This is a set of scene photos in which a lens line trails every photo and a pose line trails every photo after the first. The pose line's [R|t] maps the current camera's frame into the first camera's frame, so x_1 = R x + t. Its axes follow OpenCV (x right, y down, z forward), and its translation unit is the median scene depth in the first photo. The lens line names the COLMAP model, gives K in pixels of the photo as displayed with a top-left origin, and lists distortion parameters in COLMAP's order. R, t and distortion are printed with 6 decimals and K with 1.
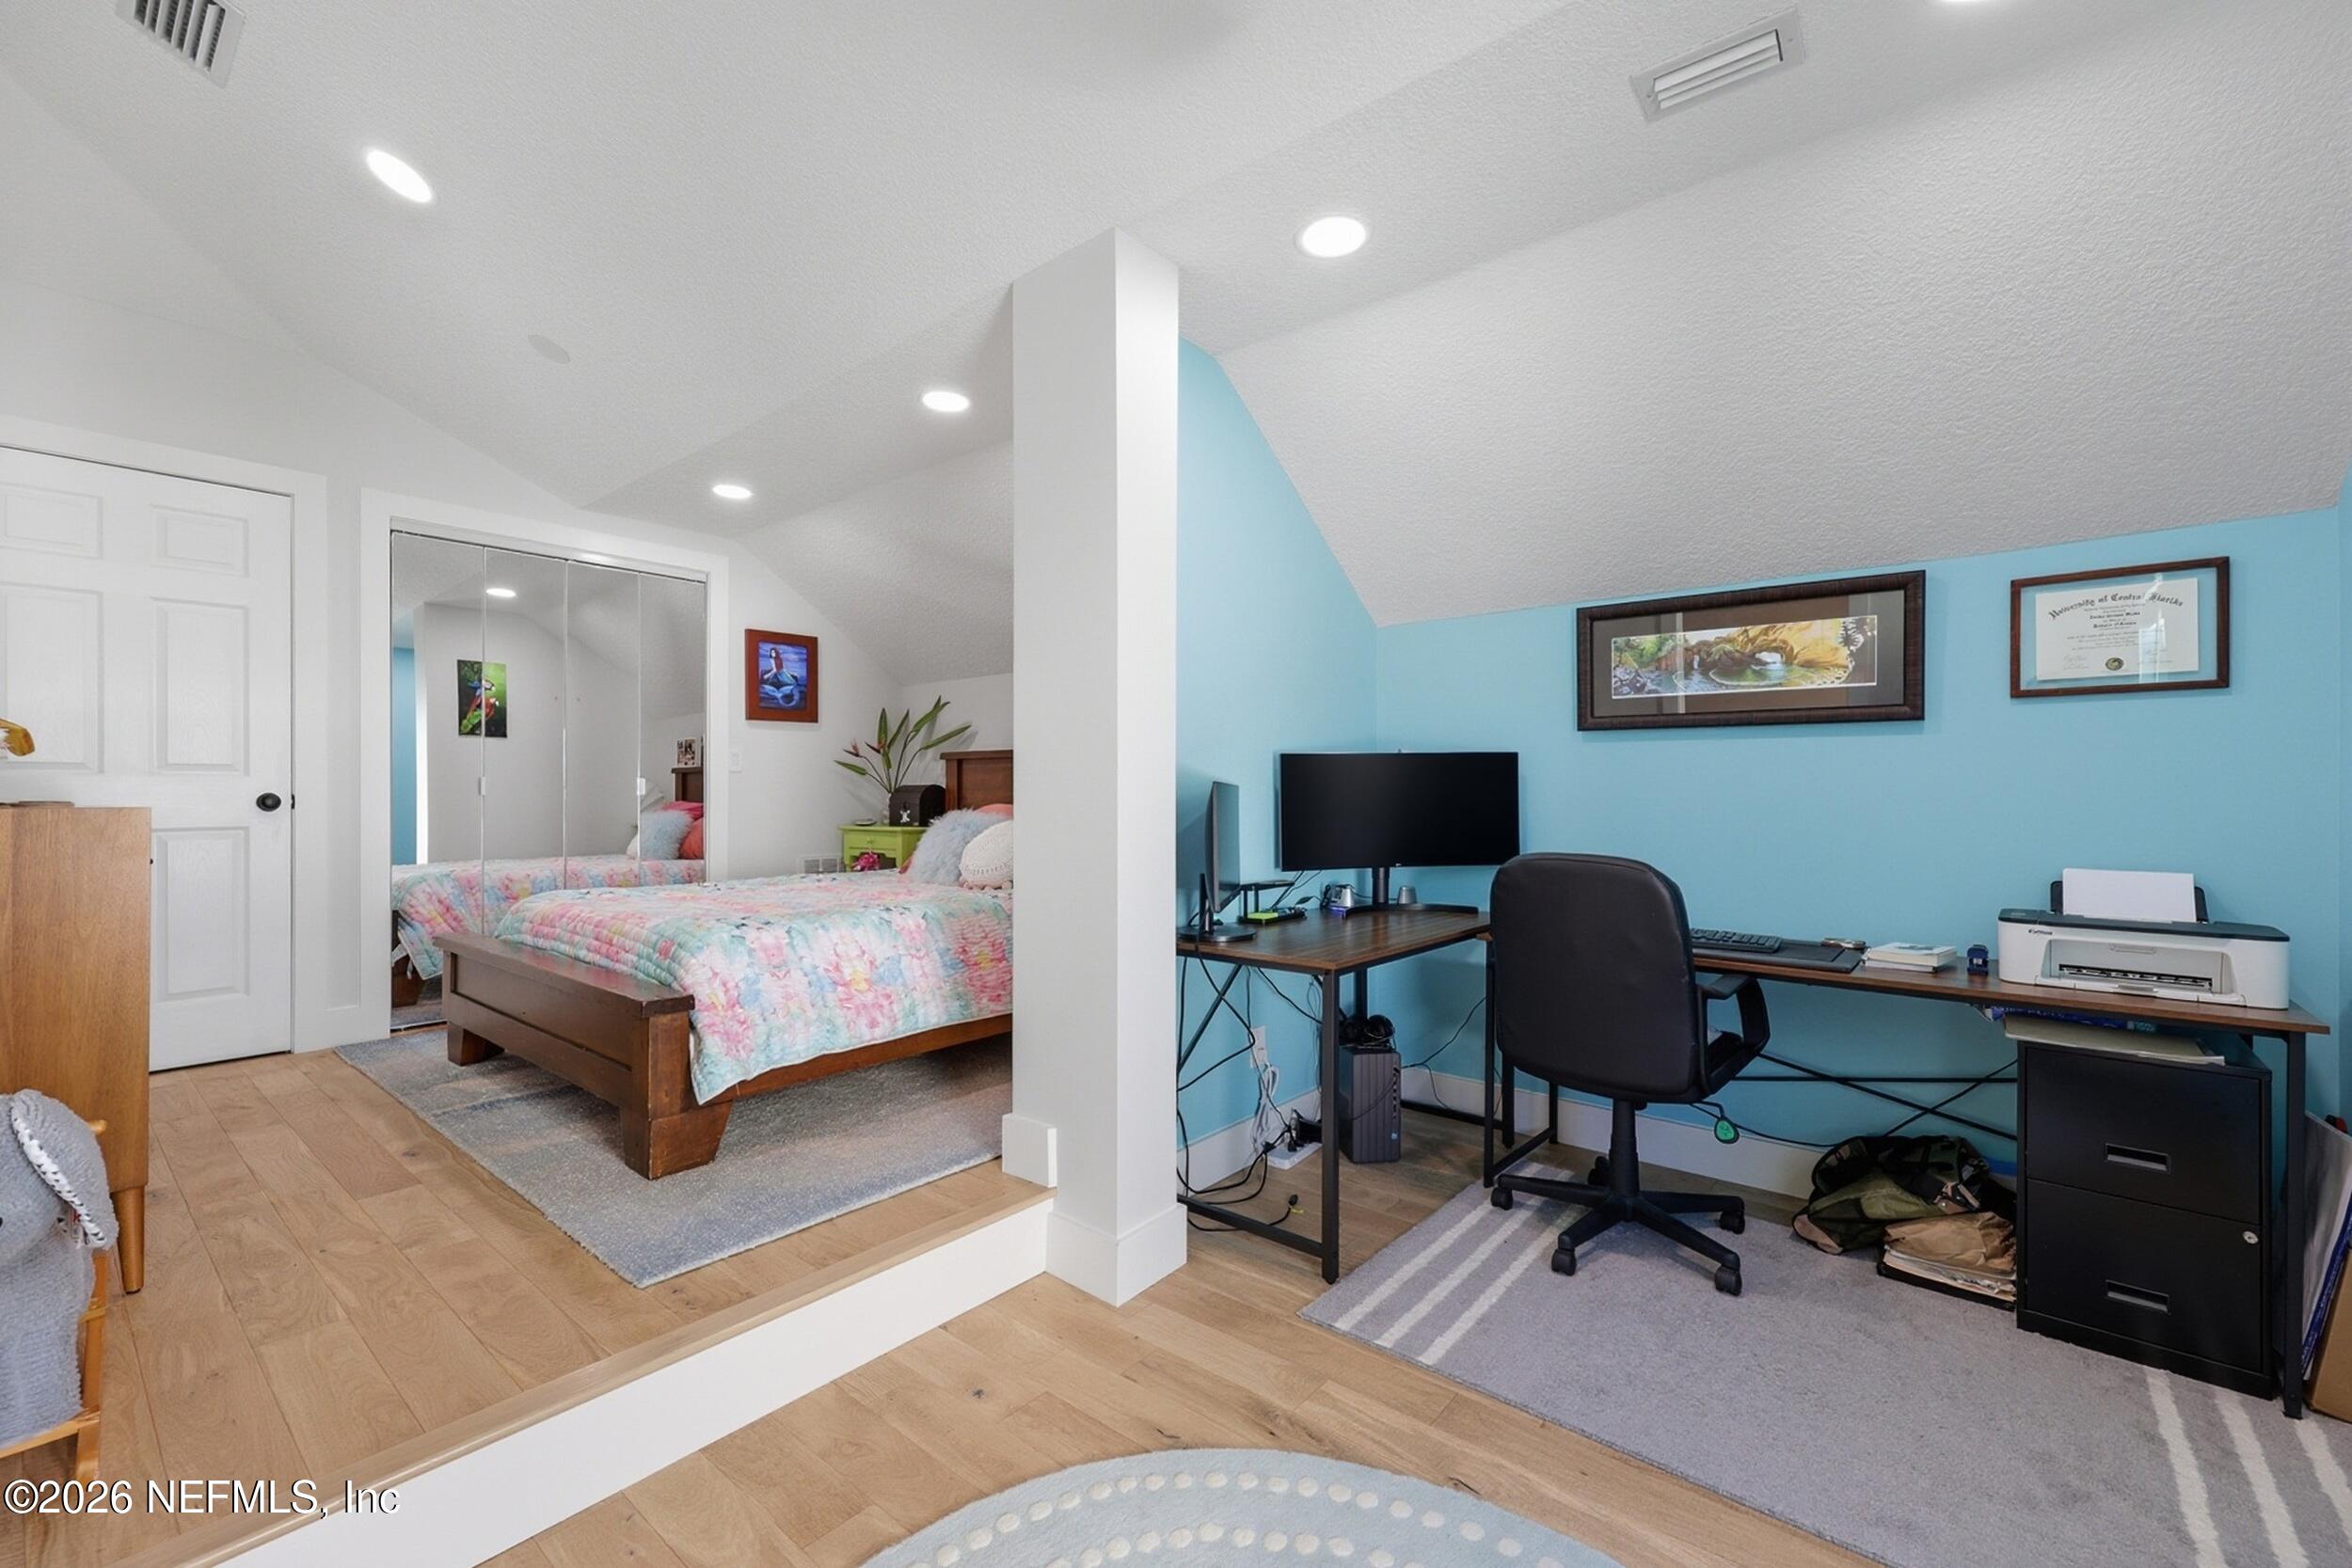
lens RADIAL K [[960.8, 0, 1176.0], [0, 960.8, 784.0], [0, 0, 1]] dist [0.003355, 0.000184]
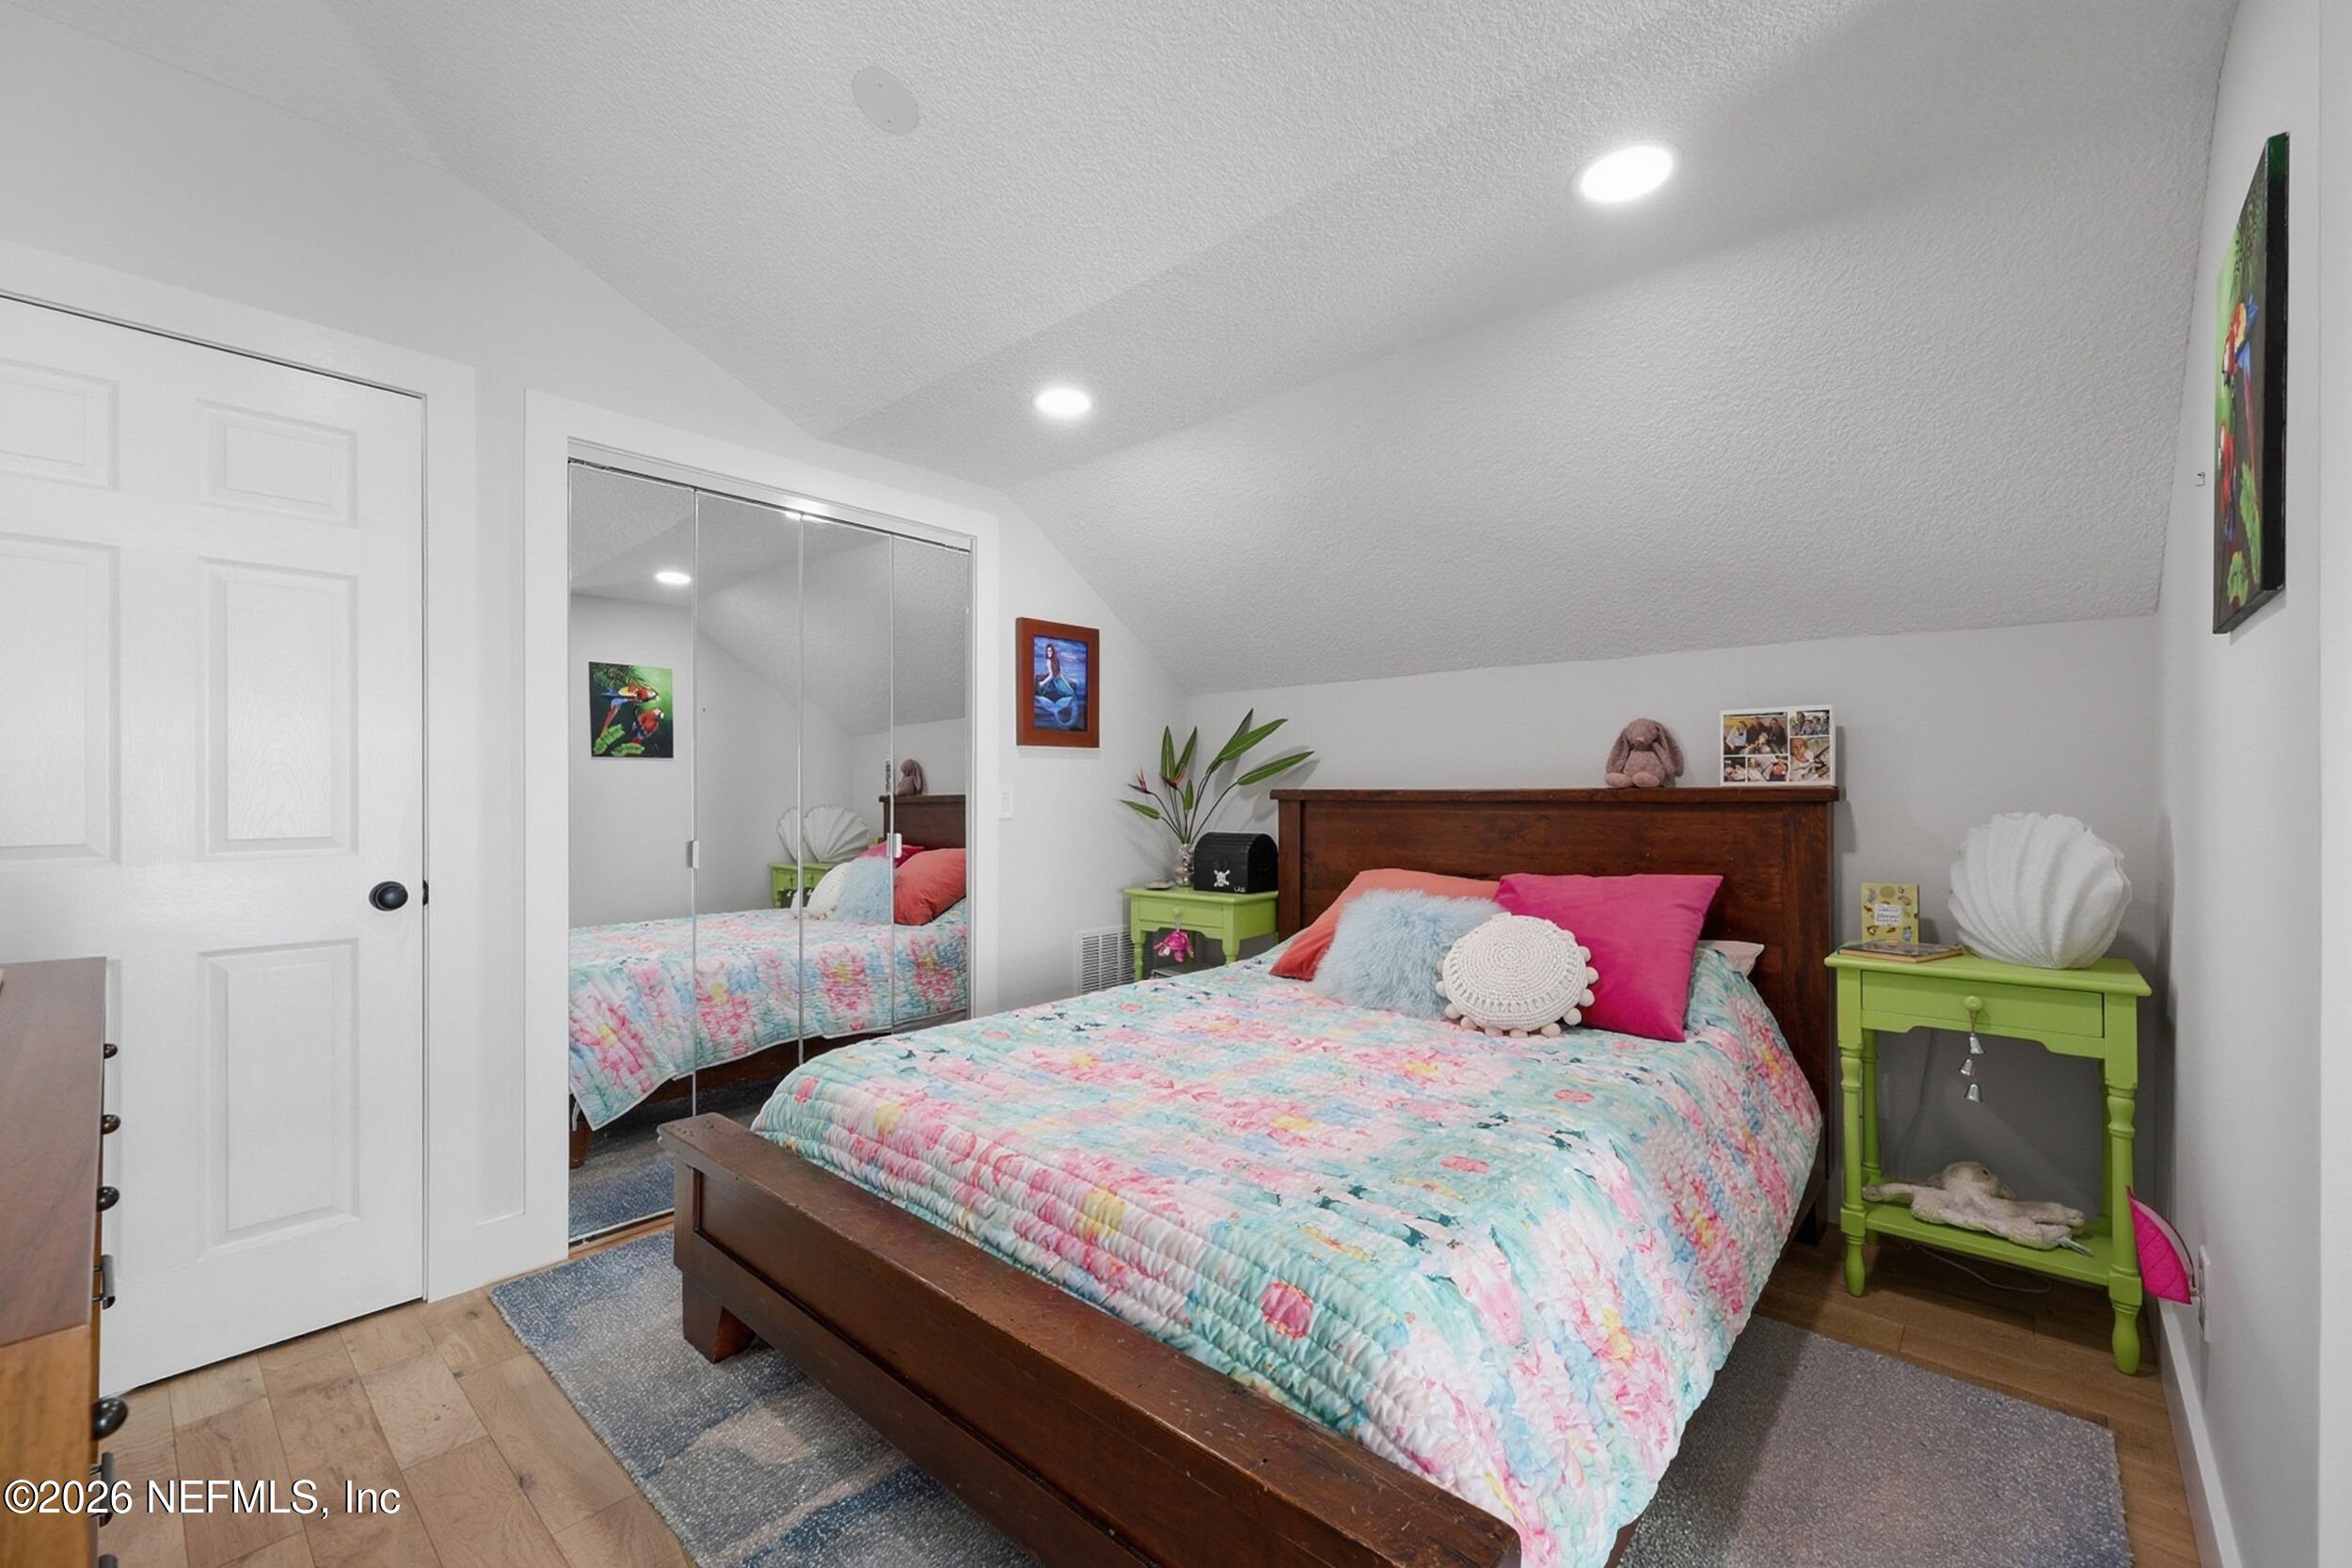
lens RADIAL K [[957.5, 0, 1177.7], [0, 957.5, 787.1], [0, 0, 1]] dist [0.004211, 0.000187]
pose [[0.999337, 0.002768, -0.036293, -0.528254], [-0.002645, 0.999991, 0.003431, -0.067348], [0.036302, -0.003333, 0.999335, 0.516108]]
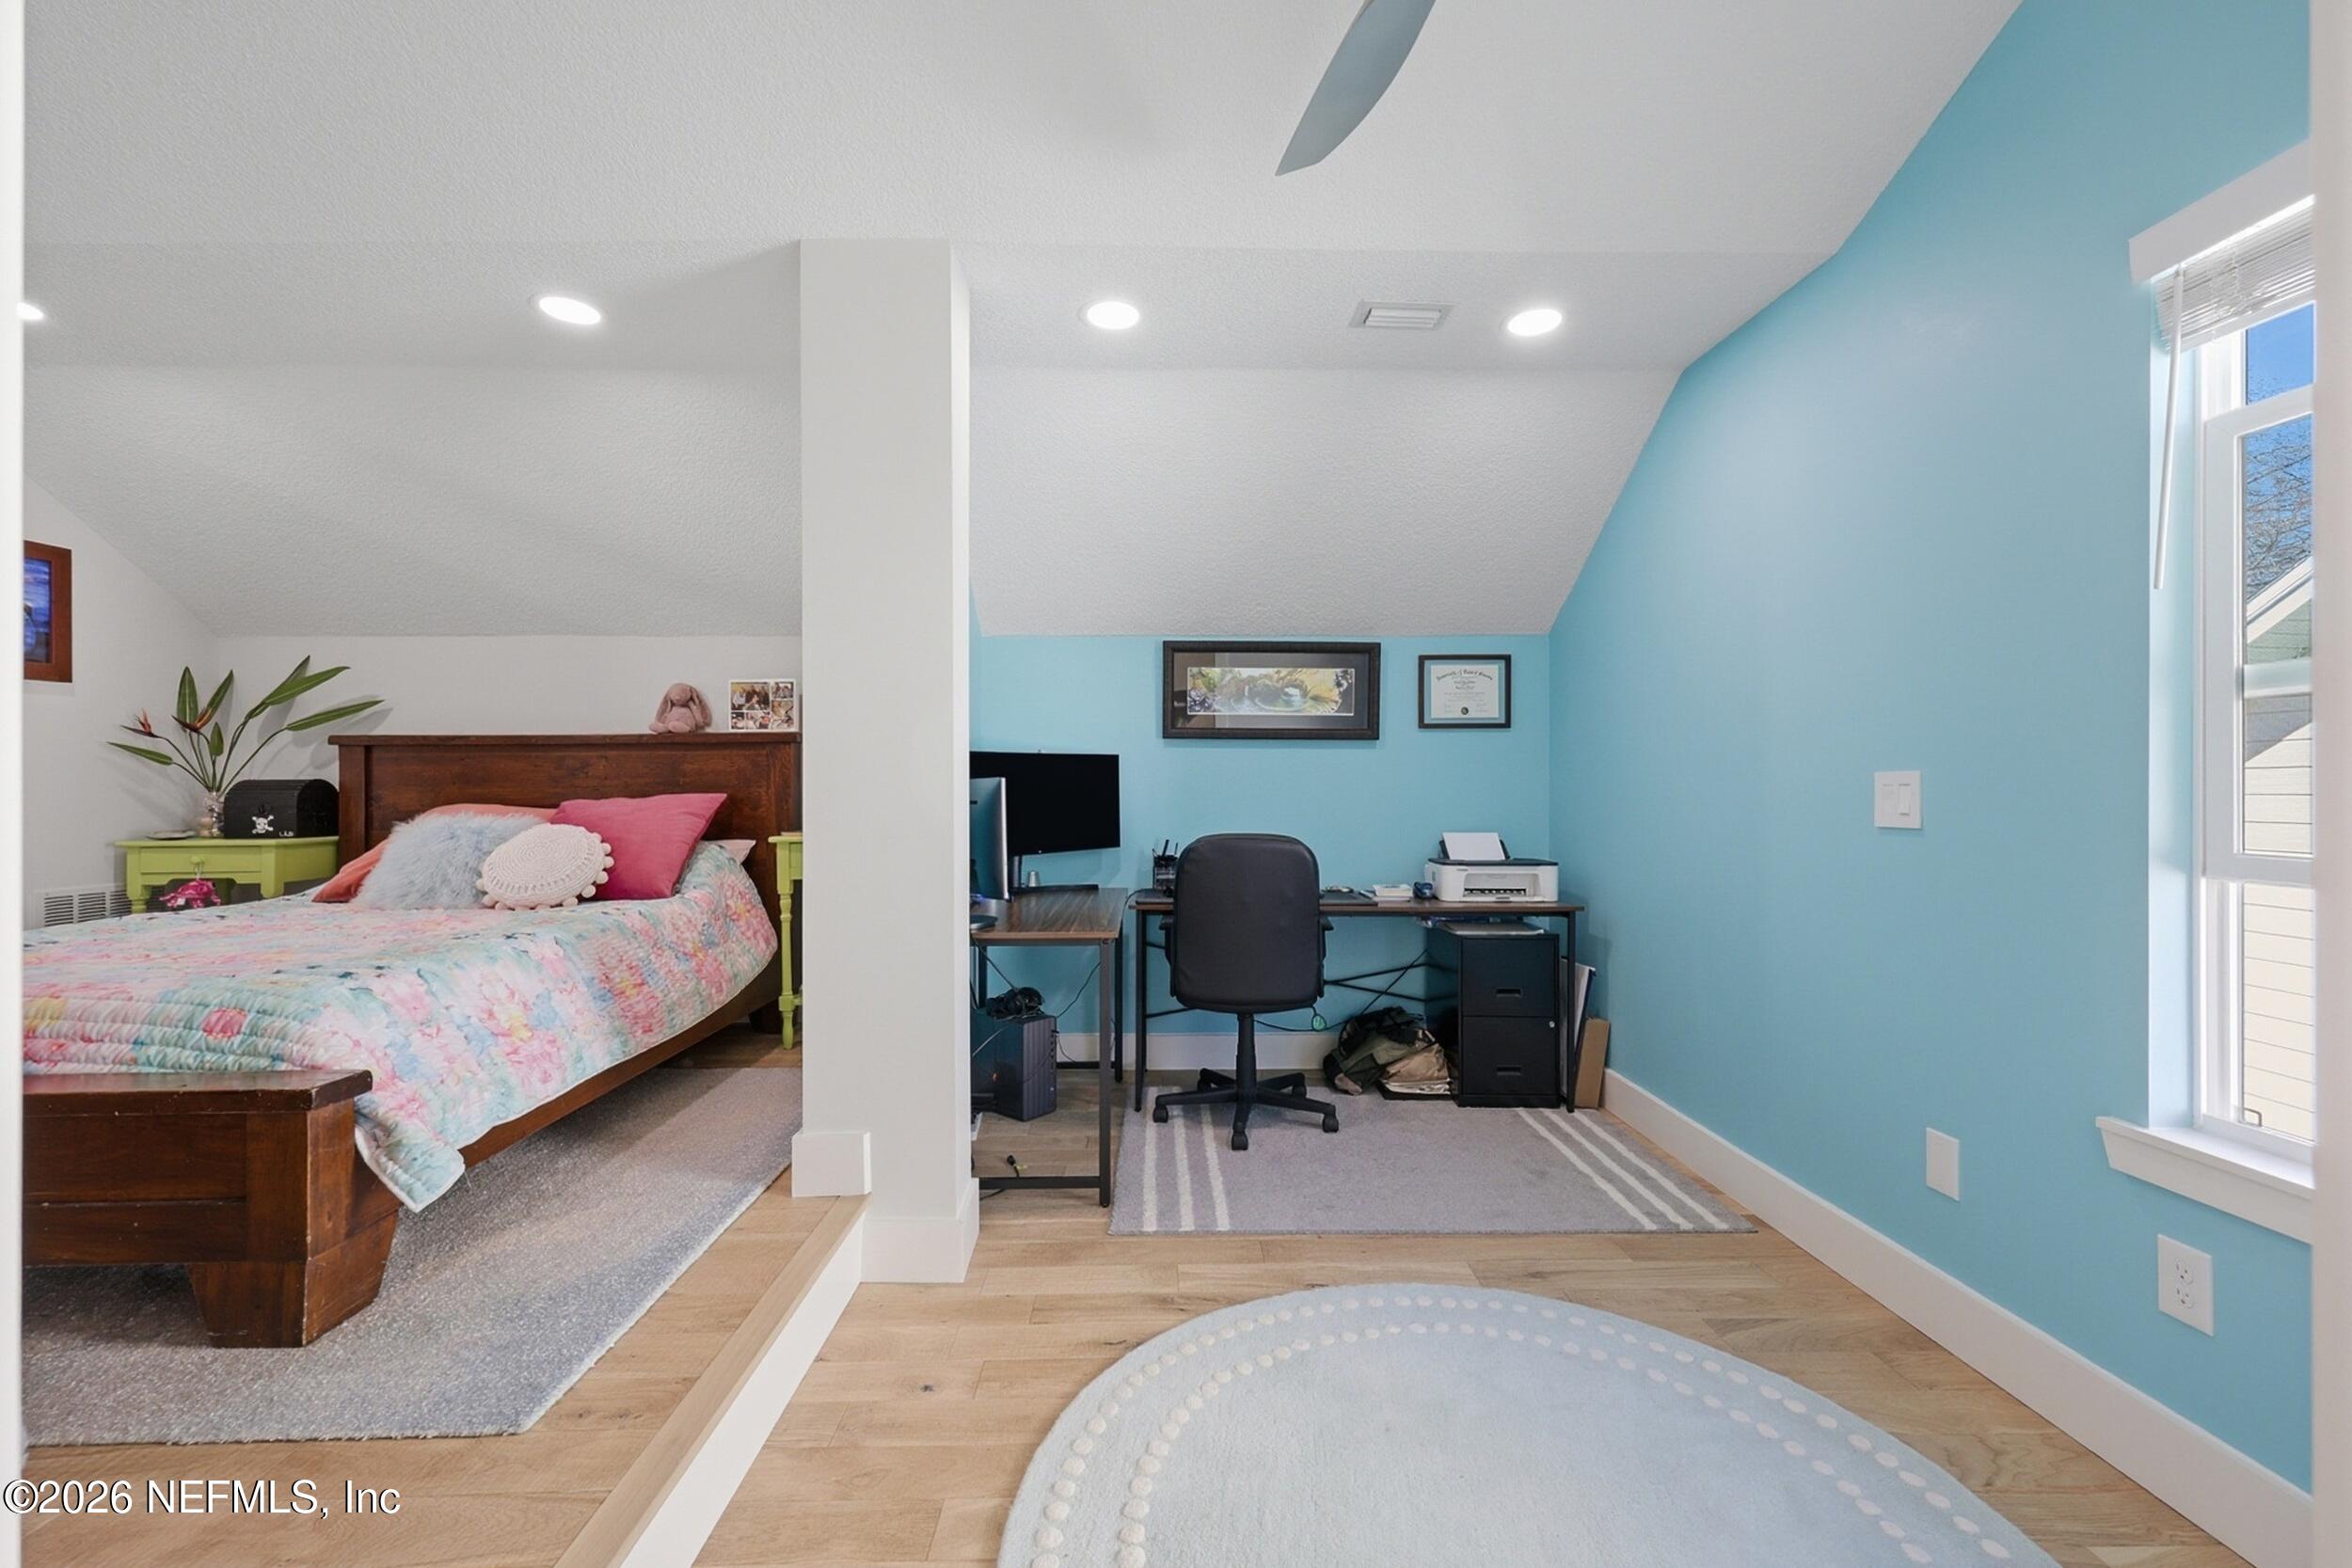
lens RADIAL K [[960.3, 0, 1176.0], [0, 960.3, 784.0], [0, 0, 1]] dist [0.000896, -0.000321]
pose [[0.753150, 0.000800, 0.657849, -0.440270], [-0.003077, 0.999993, 0.002307, 0.001414], [-0.657842, -0.003762, 0.753147, 0.053082]]
